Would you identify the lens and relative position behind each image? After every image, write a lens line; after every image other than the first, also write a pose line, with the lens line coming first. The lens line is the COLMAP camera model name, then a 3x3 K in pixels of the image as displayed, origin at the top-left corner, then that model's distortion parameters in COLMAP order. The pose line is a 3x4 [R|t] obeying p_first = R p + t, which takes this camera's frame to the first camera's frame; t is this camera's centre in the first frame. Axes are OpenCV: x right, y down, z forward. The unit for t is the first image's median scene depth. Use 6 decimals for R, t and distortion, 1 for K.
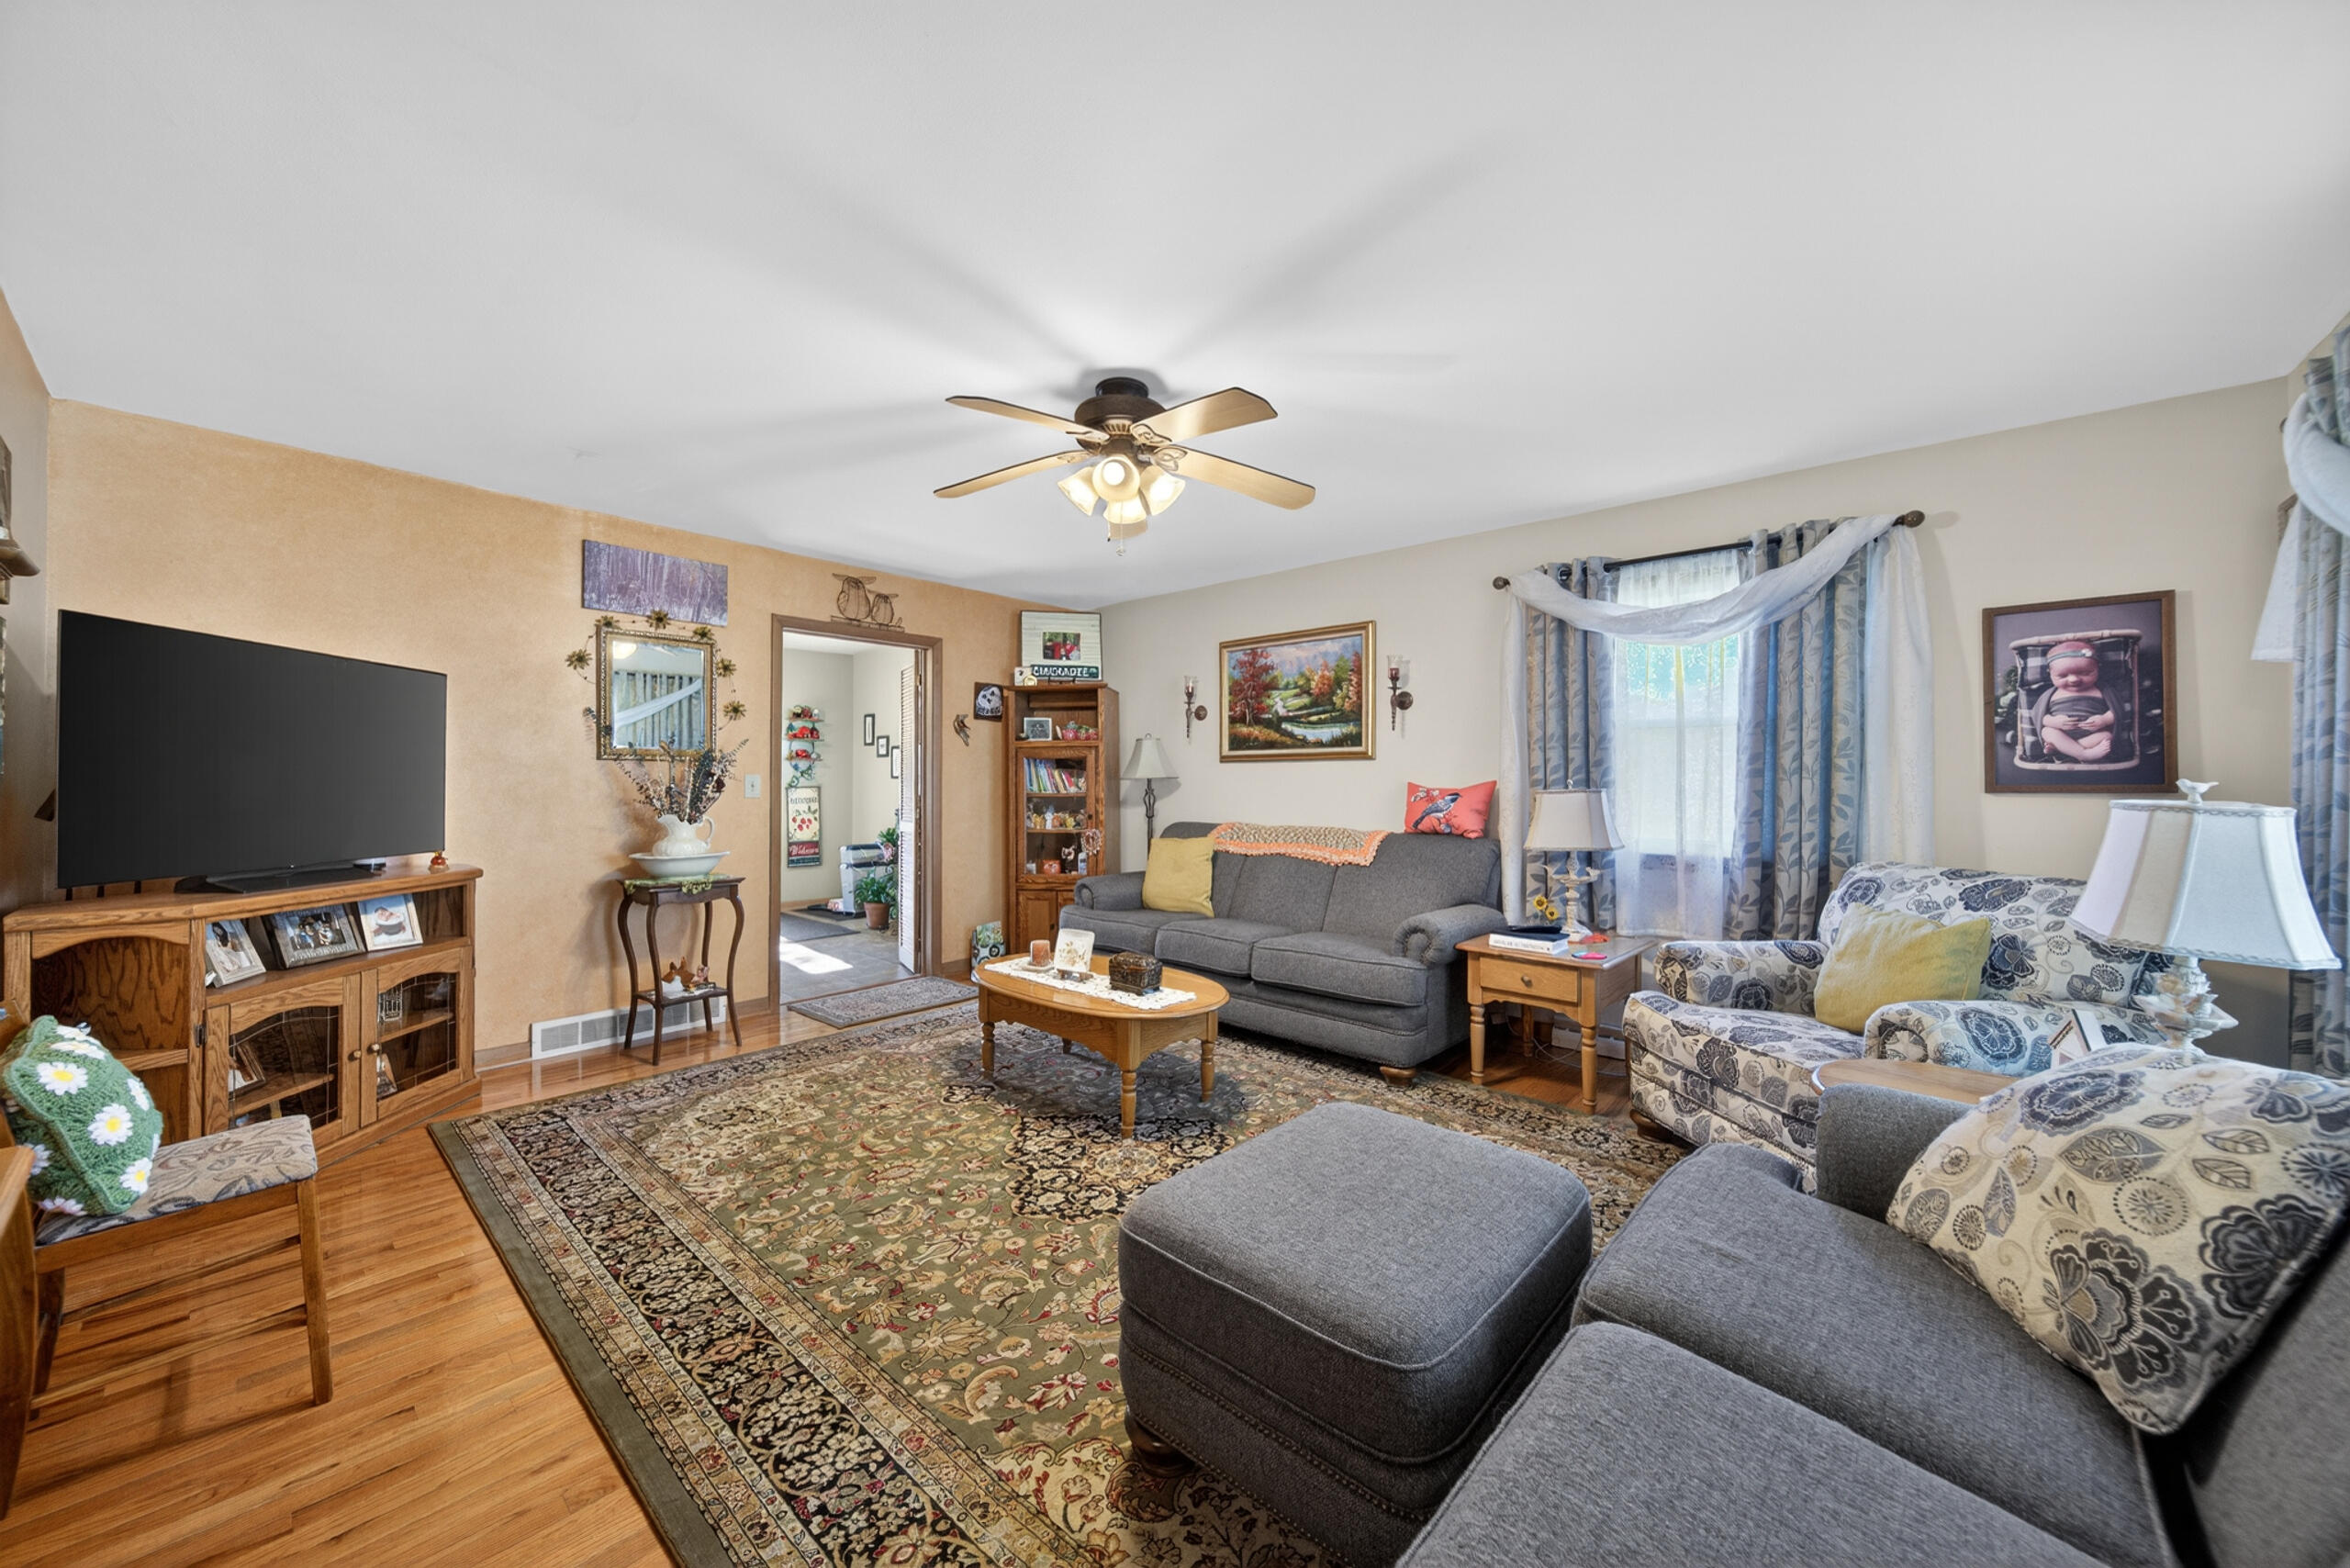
lens RADIAL K [[829.4, 0, 1165.0], [0, 829.4, 773.7], [0, 0, 1]] dist [-0.001994, -0.000370]
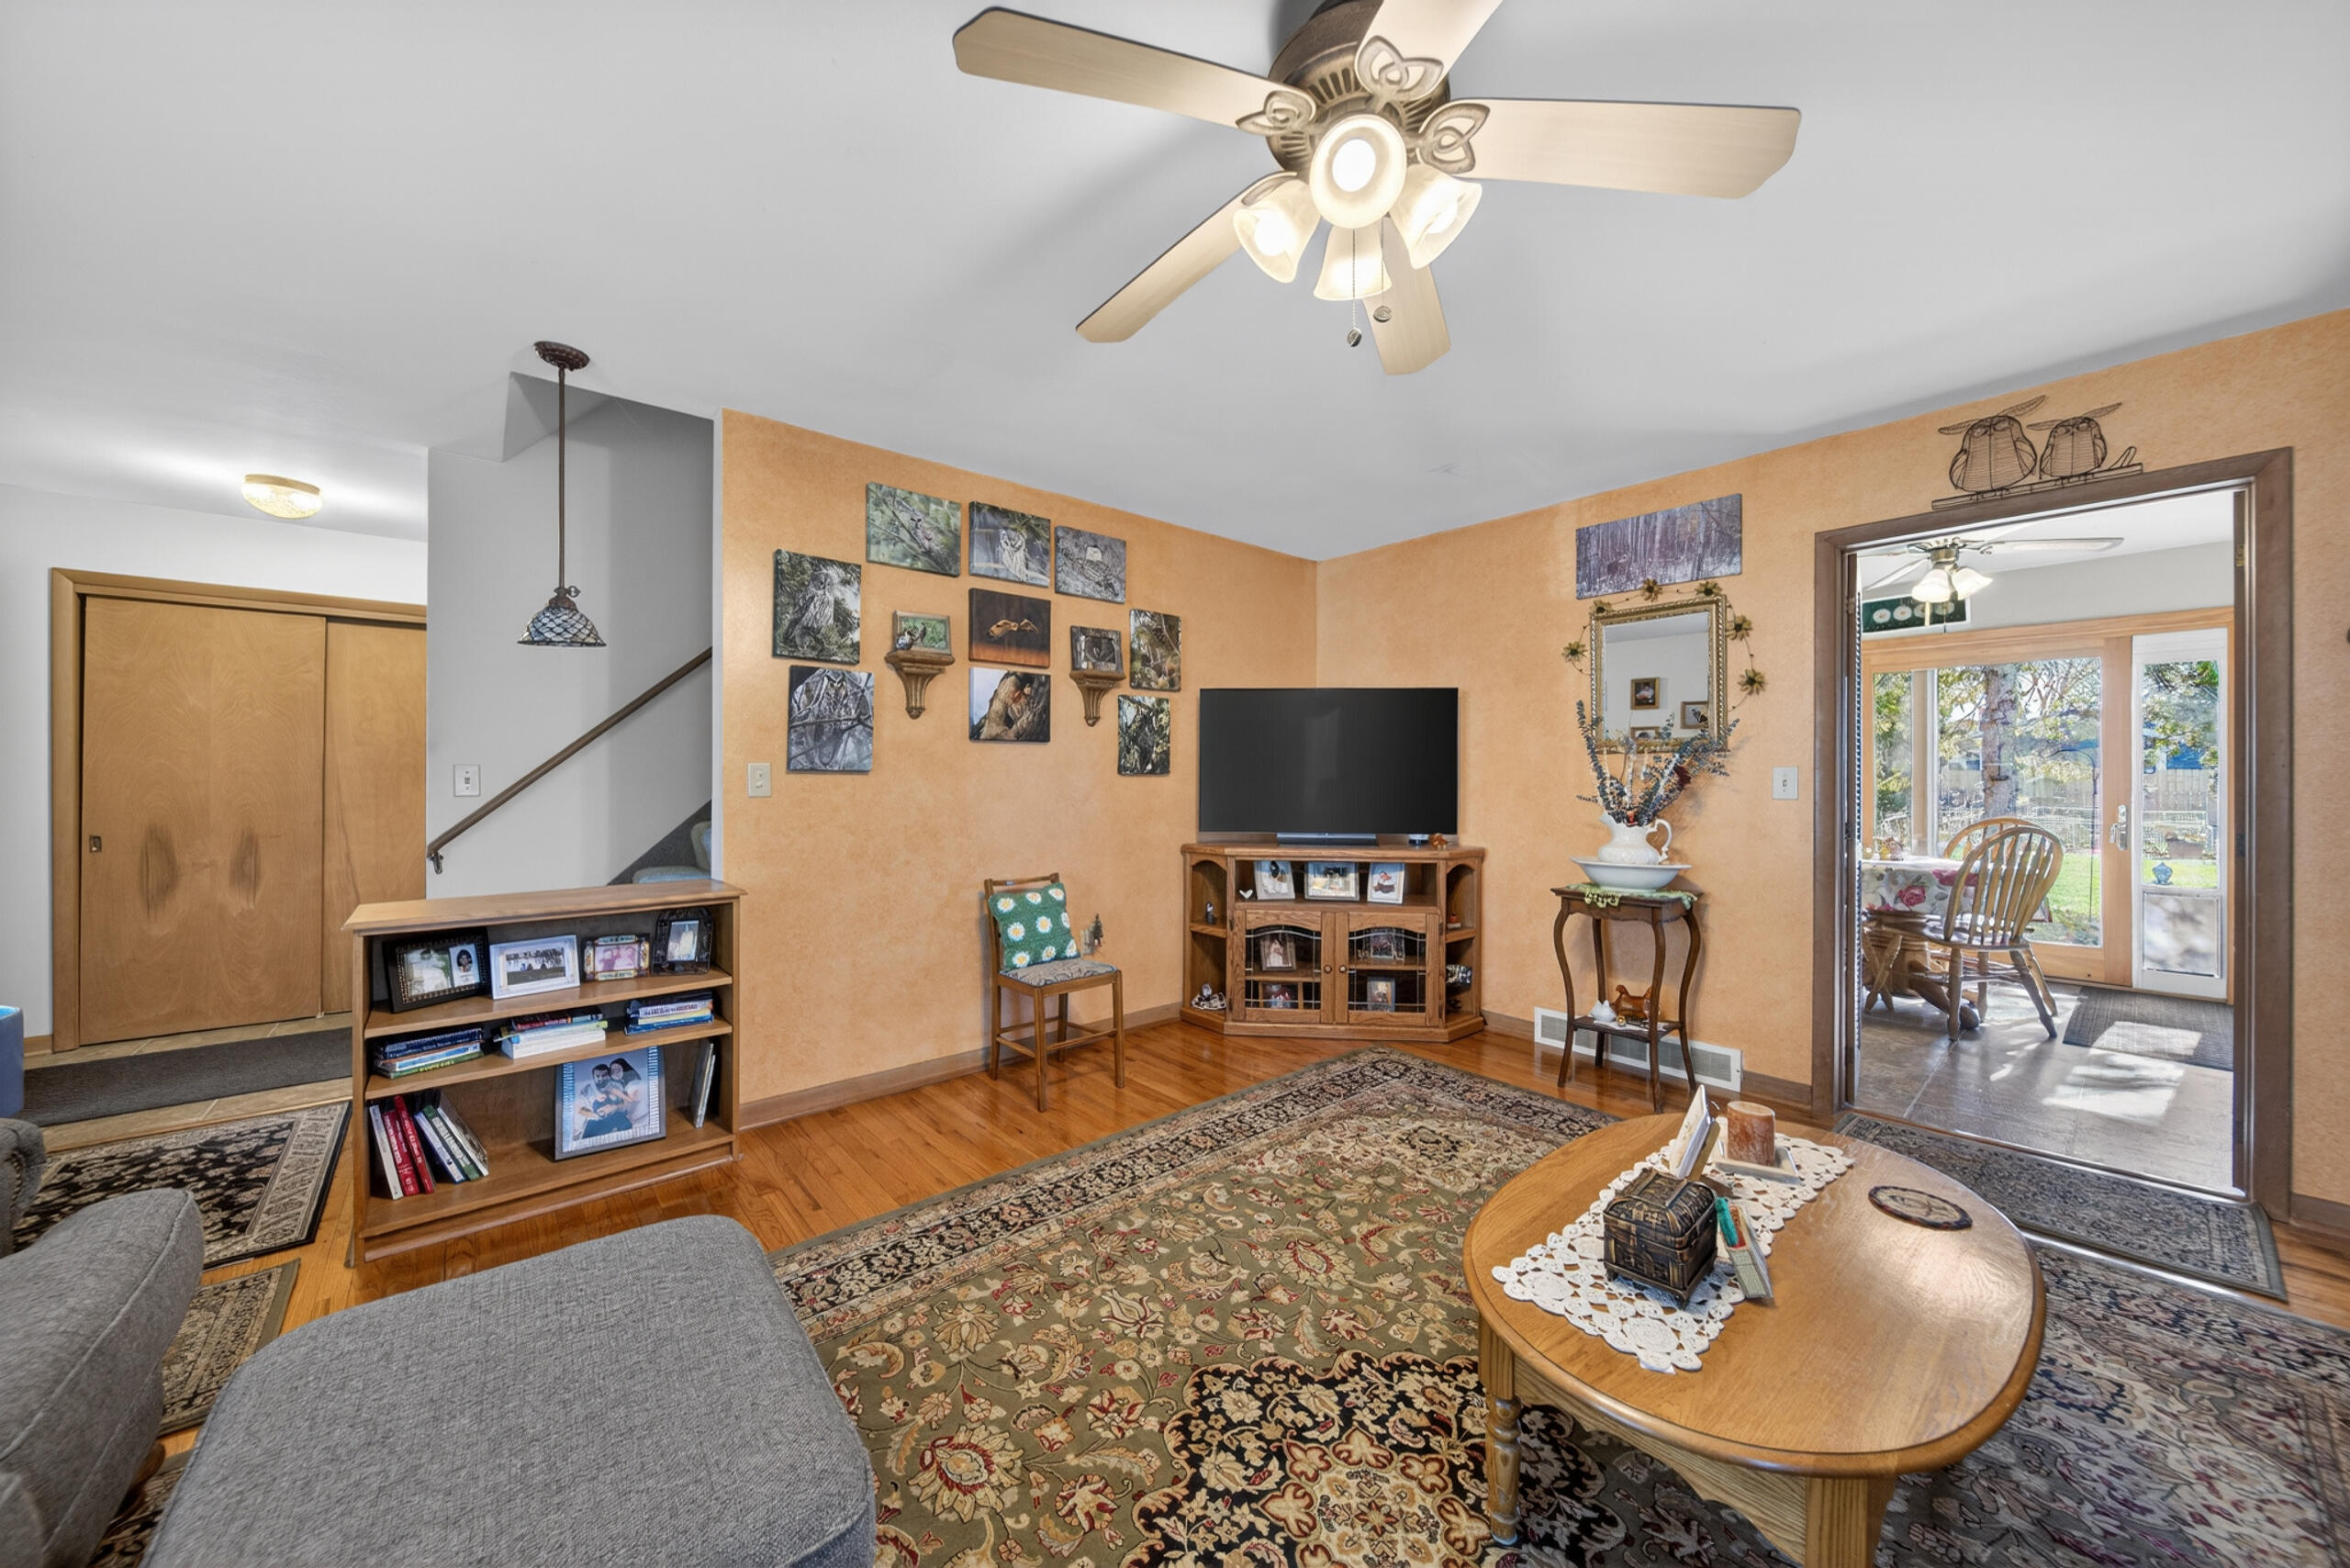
lens RADIAL K [[829.4, 0, 1165.0], [0, 829.4, 773.7], [0, 0, 1]] dist [-0.001994, -0.000370]
pose [[-0.144074, -0.005907, -0.989549, 0.480995], [0.007675, 0.999945, -0.007087, 0.012518], [0.989537, -0.008616, -0.144021, 0.948636]]
